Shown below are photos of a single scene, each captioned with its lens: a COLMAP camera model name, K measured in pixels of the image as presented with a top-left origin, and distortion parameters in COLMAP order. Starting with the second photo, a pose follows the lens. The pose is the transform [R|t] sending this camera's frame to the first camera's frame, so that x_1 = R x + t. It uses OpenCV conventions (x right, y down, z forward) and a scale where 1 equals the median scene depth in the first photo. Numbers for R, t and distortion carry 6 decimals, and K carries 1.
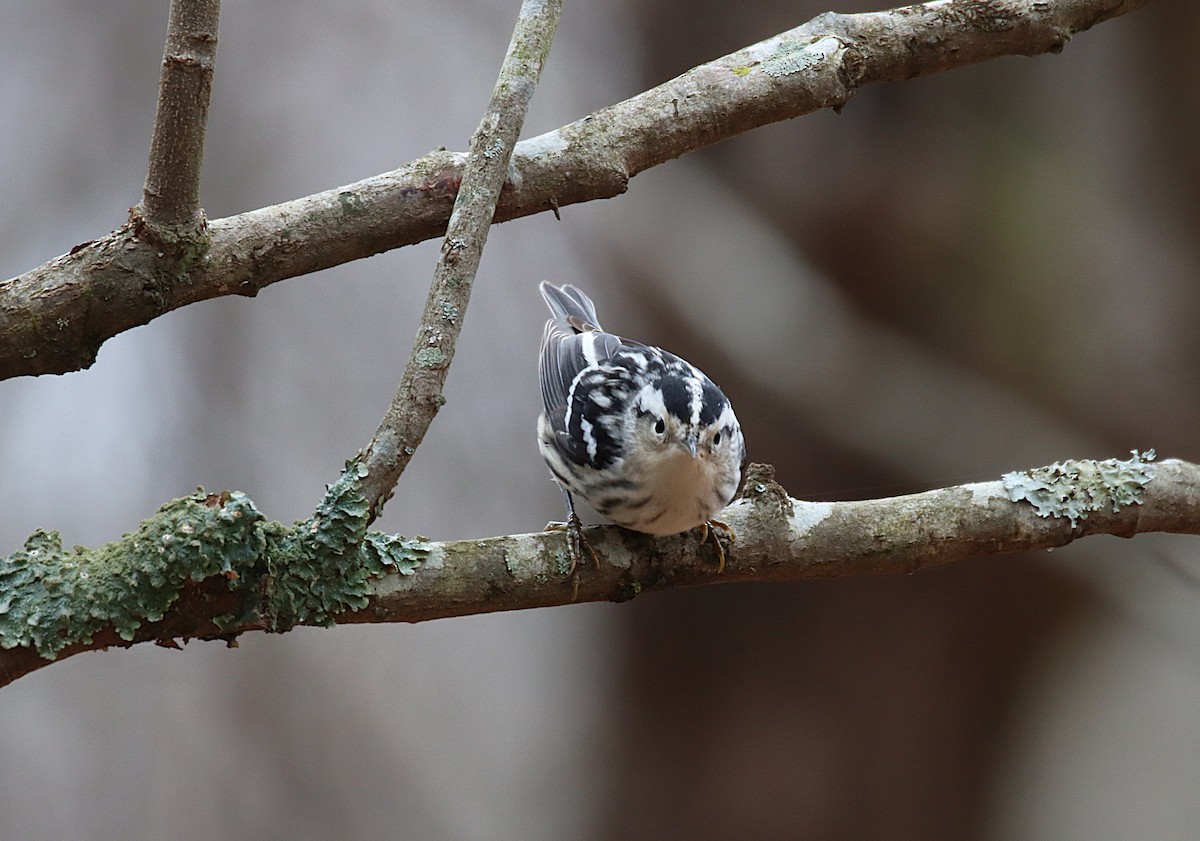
lens RADIAL K [[480.1, 0, 600.3], [0, 480.1, 421.3], [0, 0, 1]] dist [-0.001553, 0.000026]
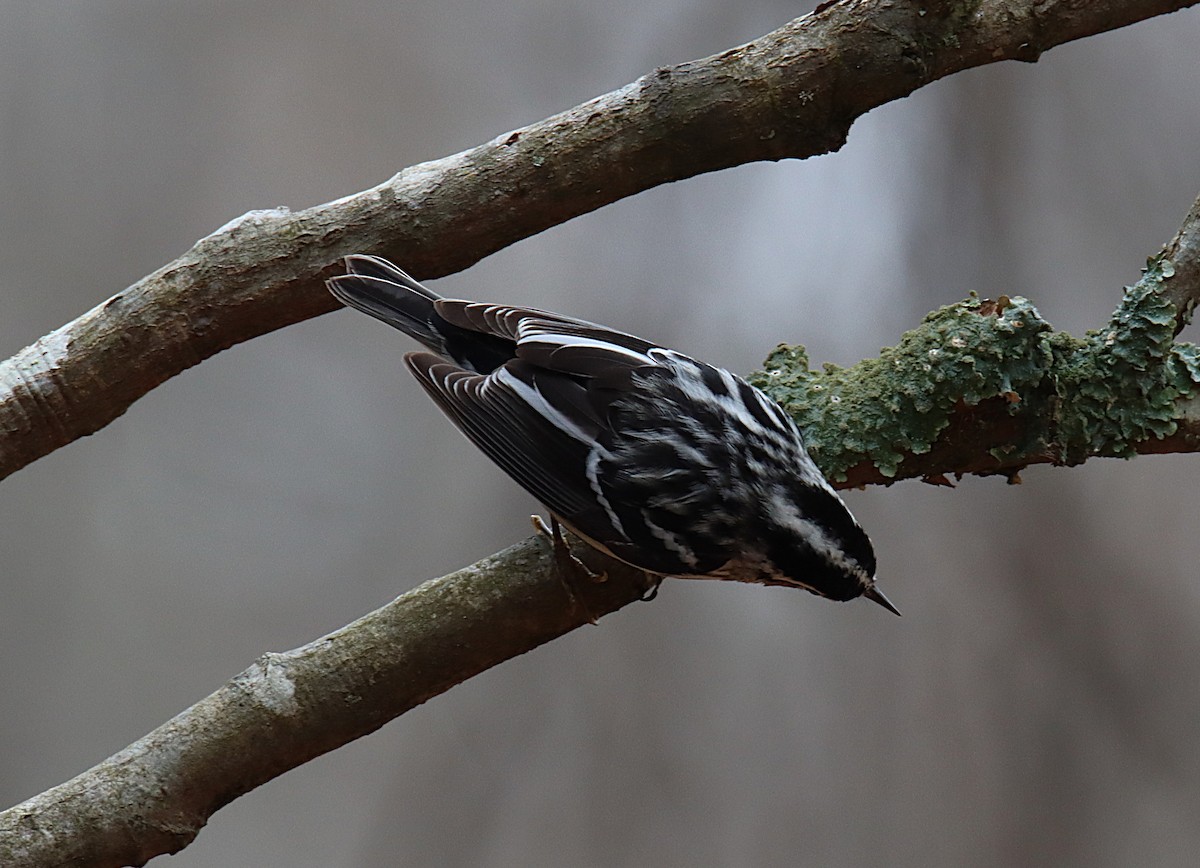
lens RADIAL K [[488.7, 0, 599.8], [0, 488.7, 433.5], [0, 0, 1]] dist [-0.002593, -0.000067]
pose [[0.999867, -0.012485, -0.010521, -1.475886], [0.012519, 0.999917, 0.003164, 0.372188], [0.010481, -0.003296, 0.999940, 0.146035]]
